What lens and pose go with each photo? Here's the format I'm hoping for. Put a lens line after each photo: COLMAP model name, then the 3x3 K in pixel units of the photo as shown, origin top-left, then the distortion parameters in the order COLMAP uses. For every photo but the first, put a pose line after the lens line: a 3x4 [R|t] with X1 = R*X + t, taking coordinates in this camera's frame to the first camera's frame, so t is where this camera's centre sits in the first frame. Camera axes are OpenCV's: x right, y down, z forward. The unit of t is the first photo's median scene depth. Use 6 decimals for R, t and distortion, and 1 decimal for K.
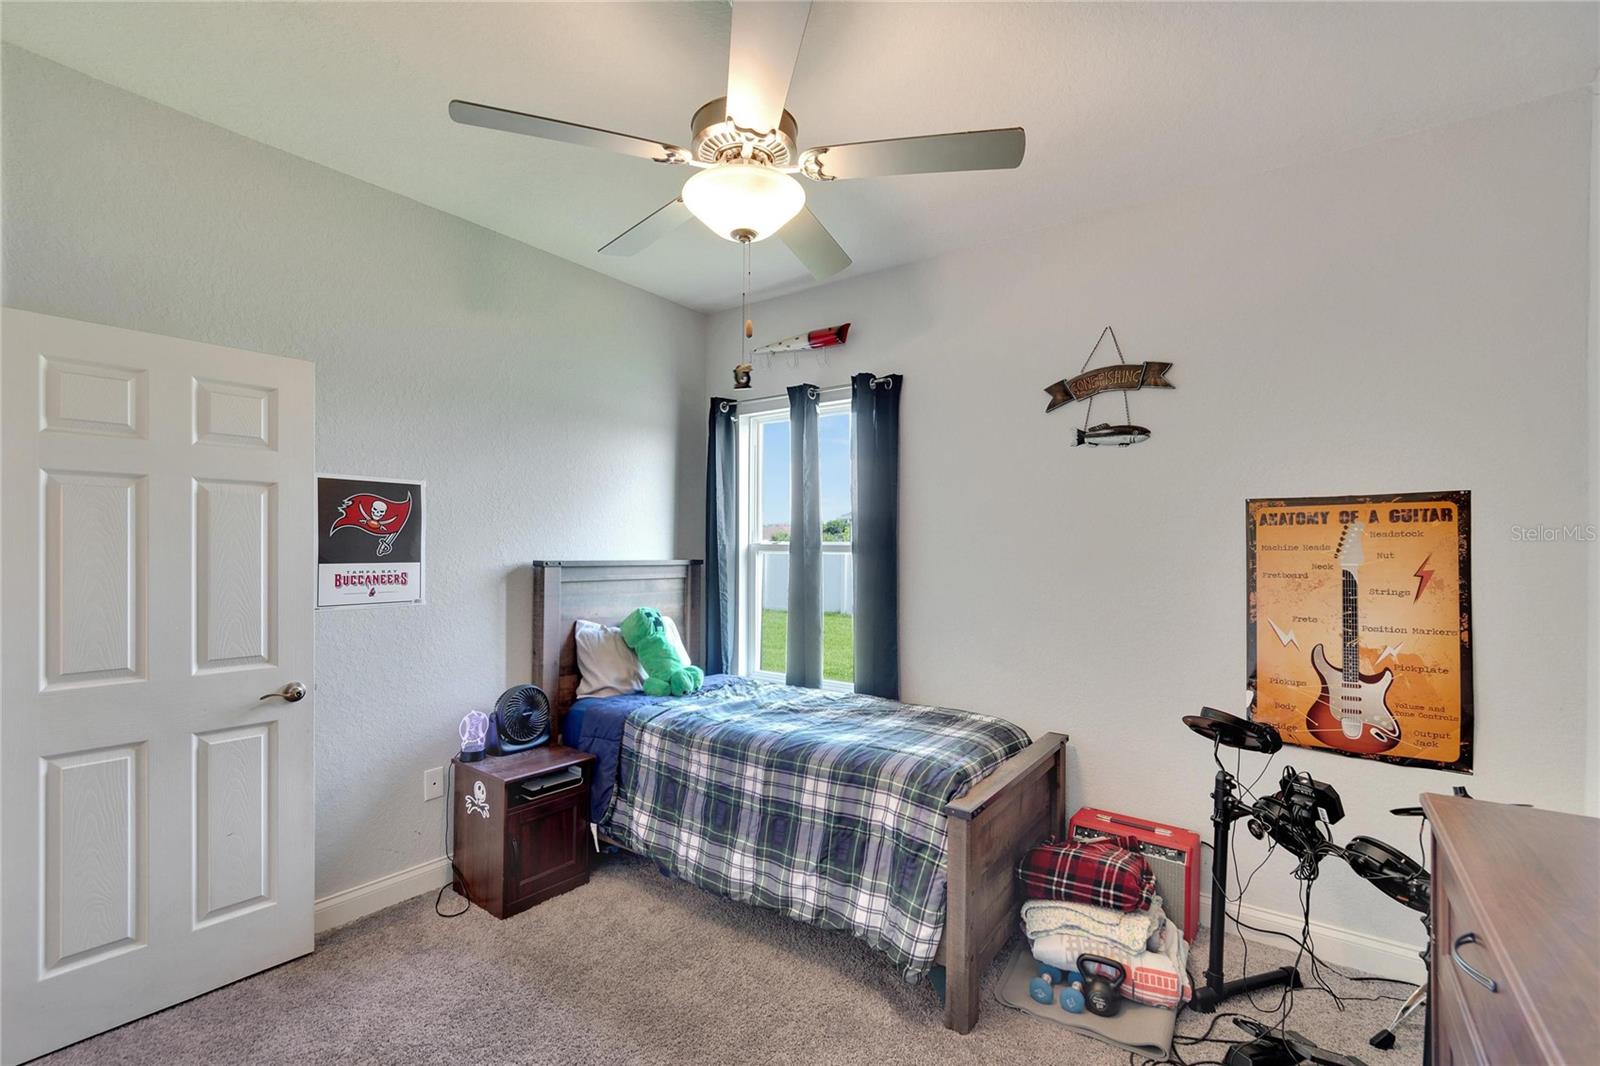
lens RADIAL K [[701.2, 0, 798.3], [0, 701.2, 547.7], [0, 0, 1]] dist [-0.009401, -0.000938]
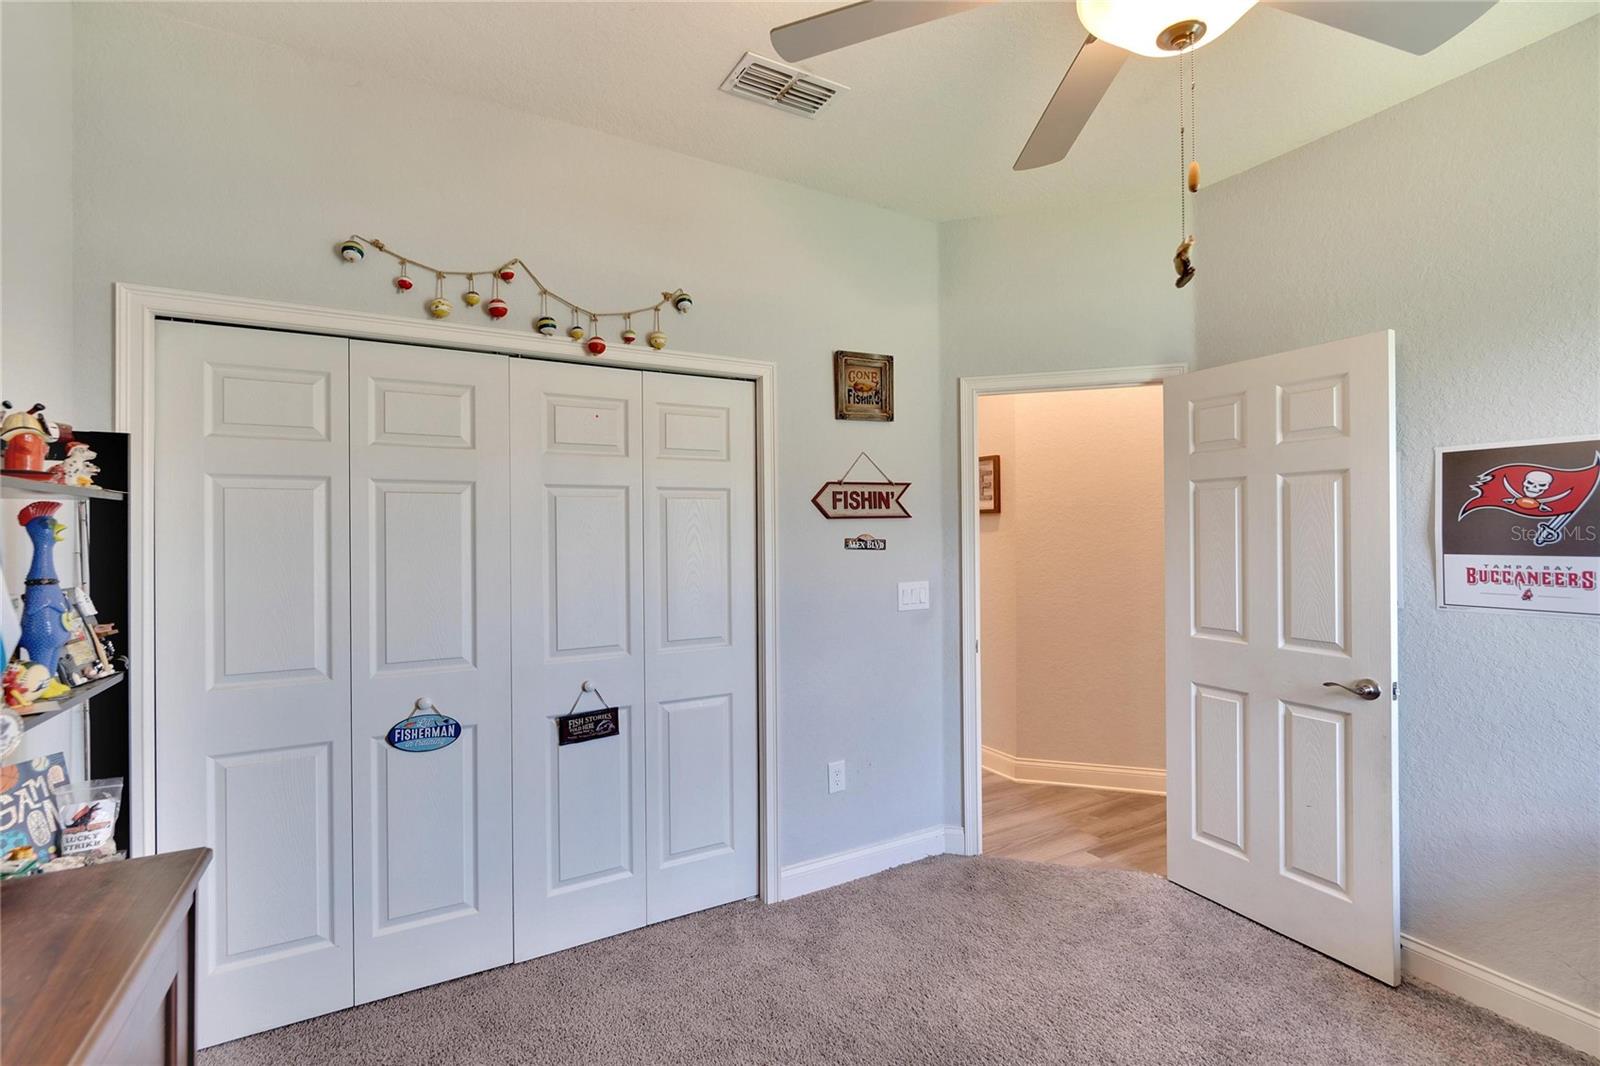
lens RADIAL K [[701.2, 0, 798.3], [0, 701.2, 528.2], [0, 0, 1]] dist [-0.009401, -0.000938]
pose [[-0.426034, -0.003102, -0.904702, 0.458694], [0.007819, 0.999944, -0.007110, -0.009334], [0.904673, -0.010103, -0.425986, 0.721067]]
